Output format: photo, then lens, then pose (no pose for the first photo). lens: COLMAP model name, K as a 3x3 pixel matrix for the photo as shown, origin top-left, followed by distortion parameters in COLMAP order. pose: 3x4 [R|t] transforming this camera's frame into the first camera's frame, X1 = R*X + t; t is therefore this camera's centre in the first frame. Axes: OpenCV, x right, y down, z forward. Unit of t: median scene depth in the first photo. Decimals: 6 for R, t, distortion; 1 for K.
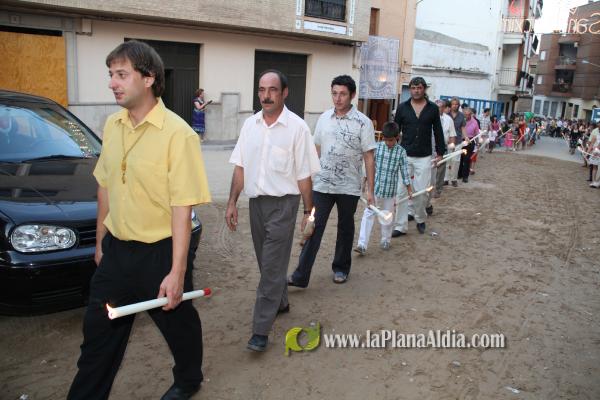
lens RADIAL K [[504.5, 0, 298.6], [0, 504.5, 201.5], [0, 0, 1]] dist [-0.111656, 0.029131]
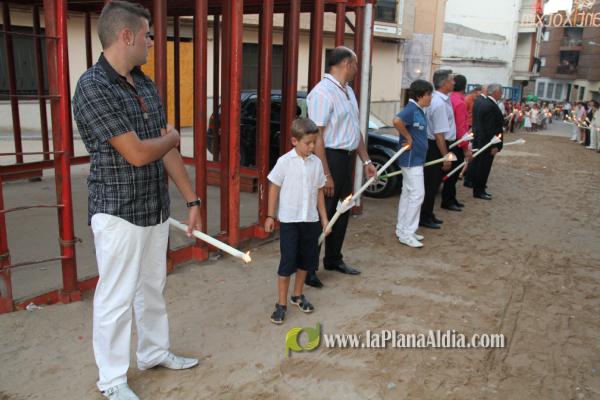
lens RADIAL K [[569.2, 0, 302.5], [0, 569.2, 199.6], [0, 0, 1]] dist [-0.019543, 0.000000]
pose [[0.997446, -0.024325, 0.067157, -0.152323], [0.024370, 0.999703, 0.000149, 0.031901], [-0.067141, 0.001488, 0.997742, -0.212271]]
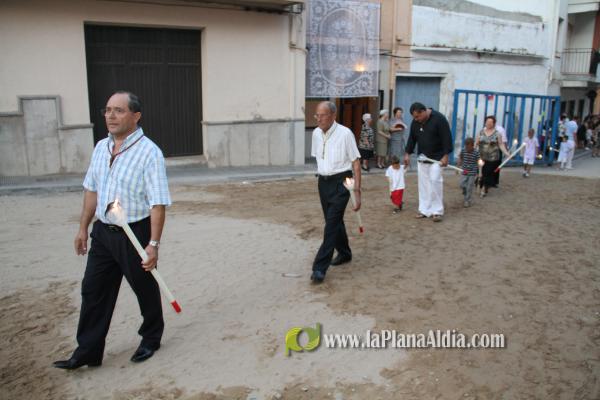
lens RADIAL K [[514.5, 0, 297.7], [0, 514.5, 202.1], [0, 0, 1]] dist [-0.164004, 0.125601]
pose [[0.987633, -0.004261, -0.156722, 0.161371], [0.001289, 0.999818, -0.019060, -0.049055], [0.156775, 0.018622, 0.987459, 0.289104]]
